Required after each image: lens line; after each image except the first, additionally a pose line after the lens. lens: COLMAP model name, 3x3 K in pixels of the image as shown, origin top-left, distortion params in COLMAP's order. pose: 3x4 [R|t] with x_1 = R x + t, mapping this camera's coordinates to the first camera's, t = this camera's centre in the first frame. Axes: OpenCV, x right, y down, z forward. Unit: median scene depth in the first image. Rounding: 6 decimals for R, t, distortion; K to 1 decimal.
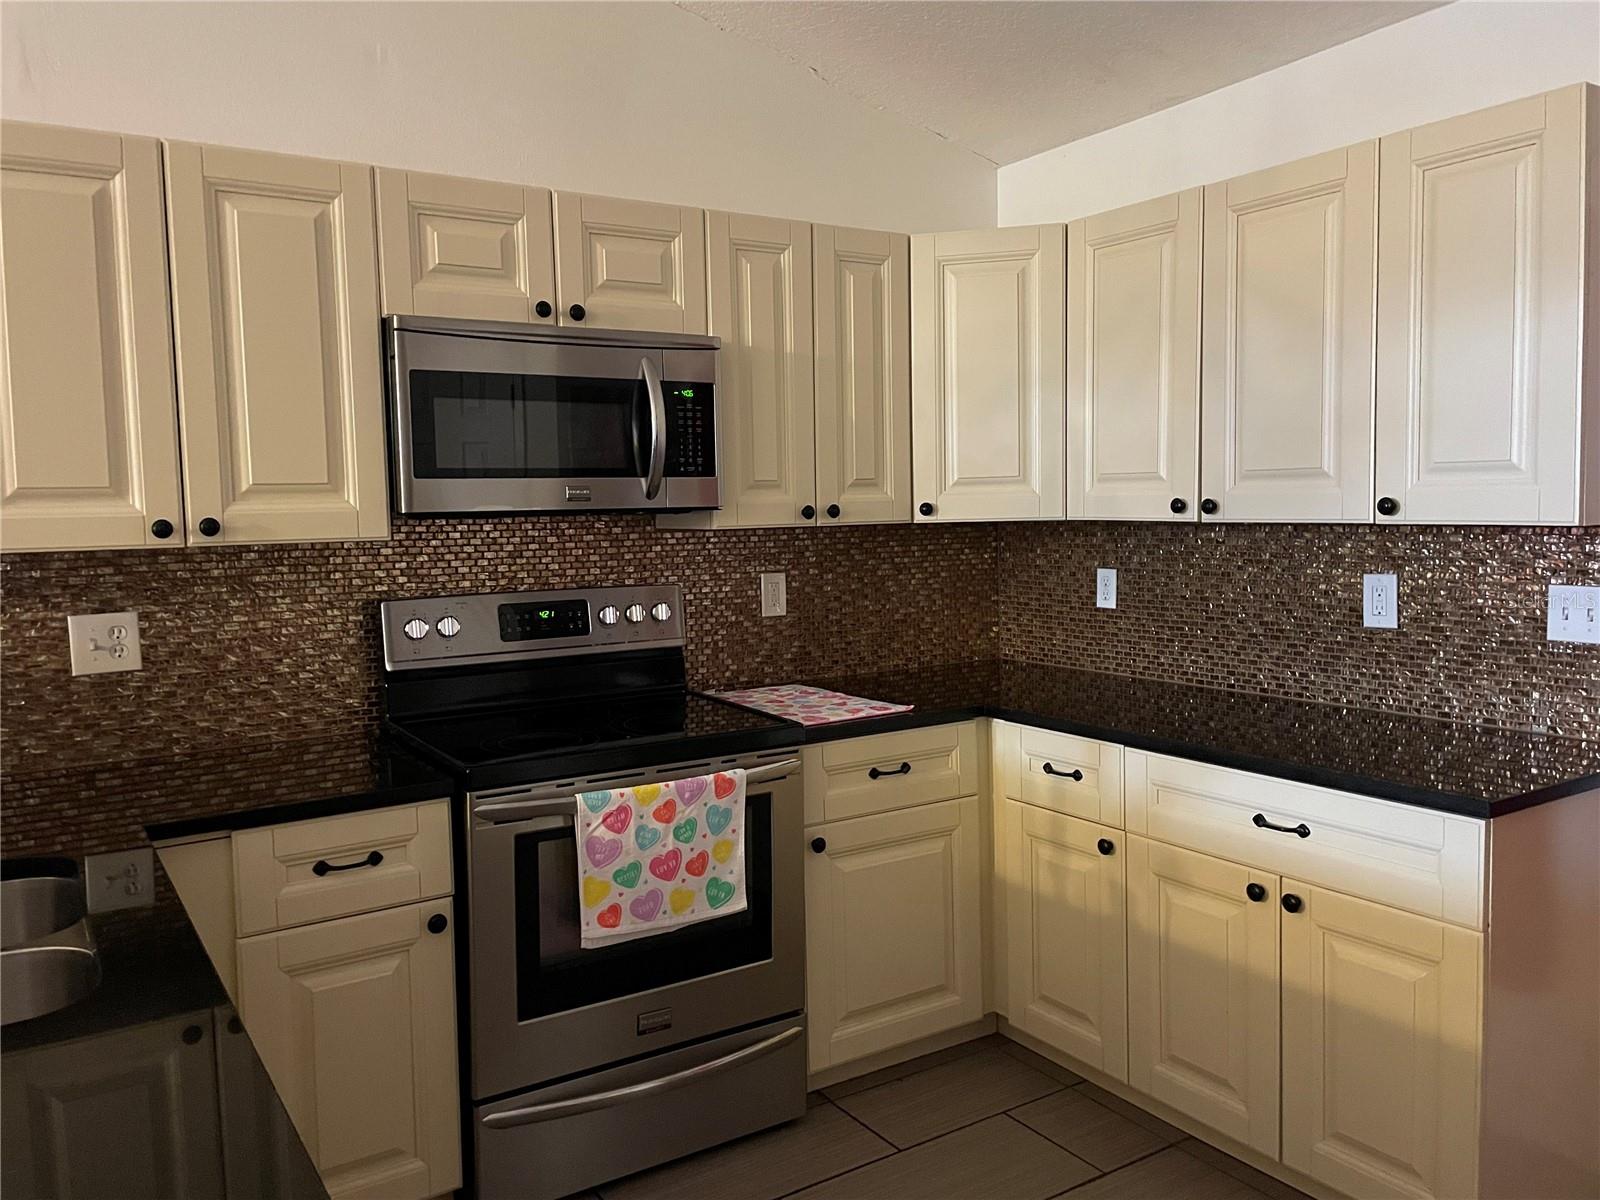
lens RADIAL K [[1221.0, 0, 801.7], [0, 1221.0, 595.4], [0, 0, 1]] dist [0.013875, 0.000198]
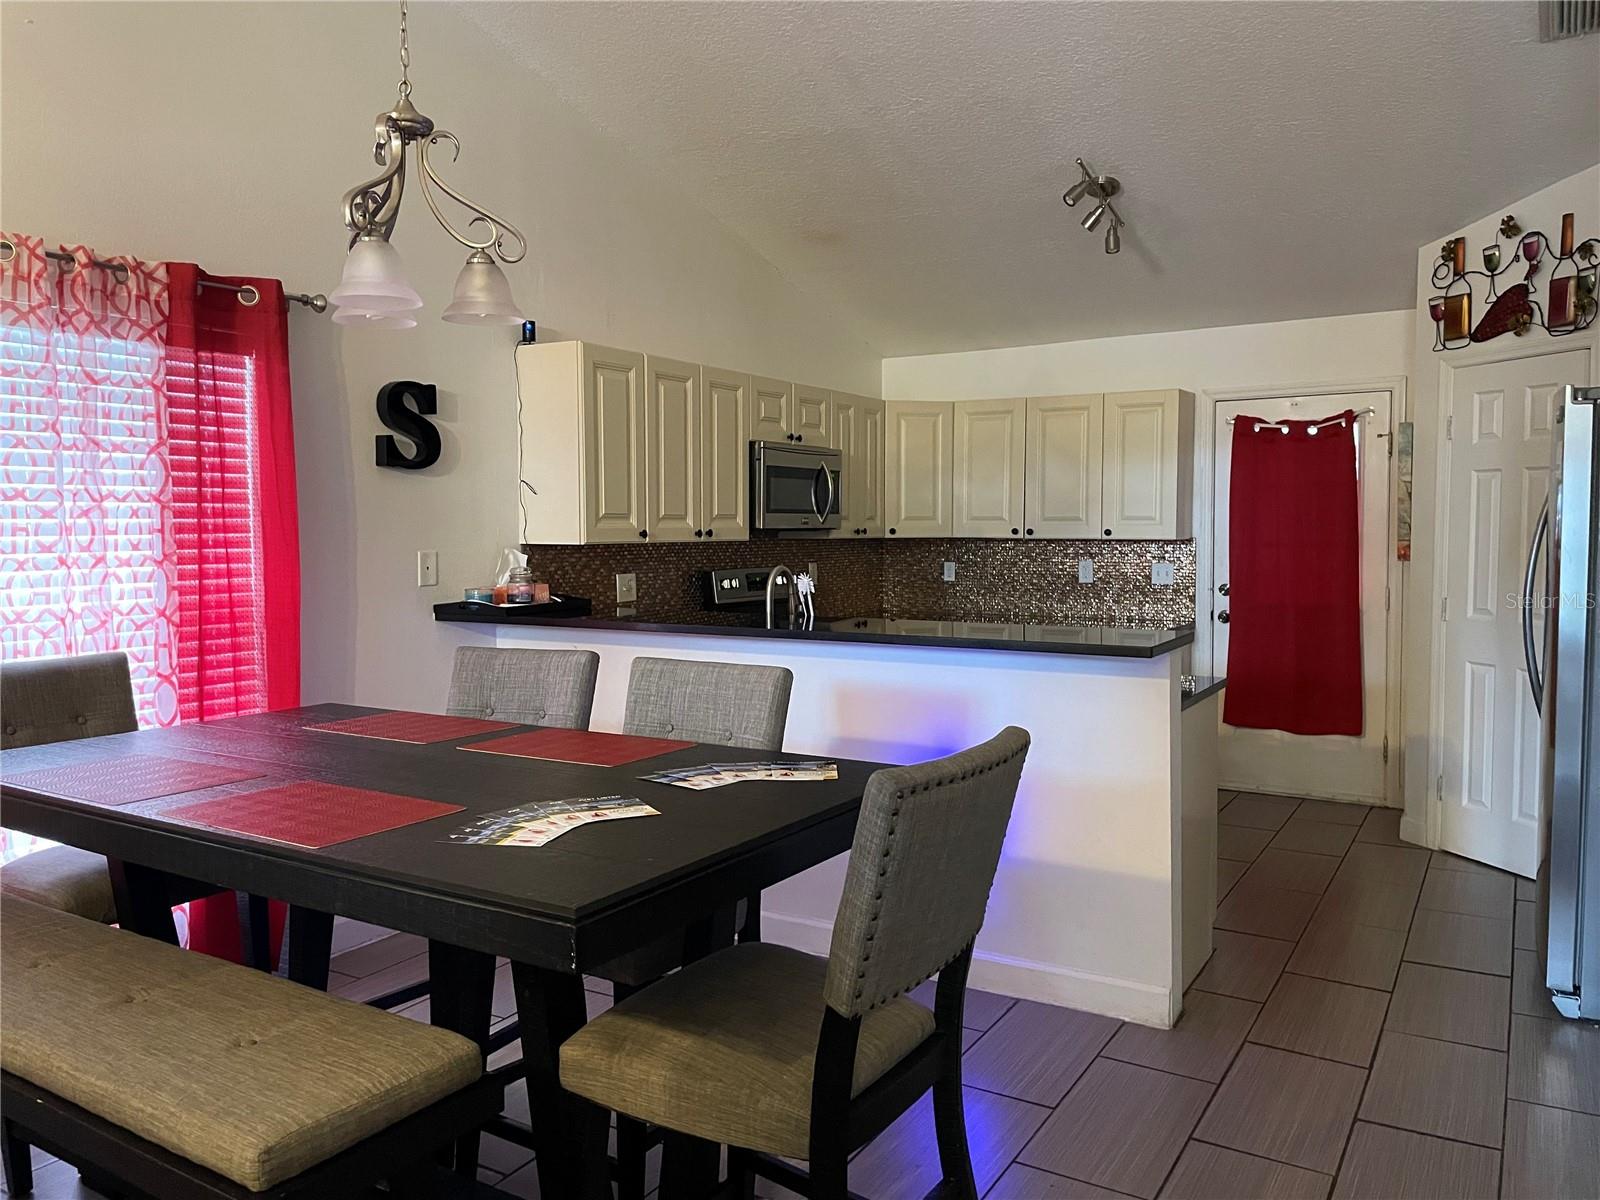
lens RADIAL K [[1221.0, 0, 796.0], [0, 1221.0, 600.9], [0, 0, 1]] dist [0.013875, 0.000198]
pose [[0.894884, -0.008915, 0.446210, -1.110817], [0.018691, 0.999672, -0.017512, 0.092955], [-0.445907, 0.024012, 0.894757, -0.898295]]
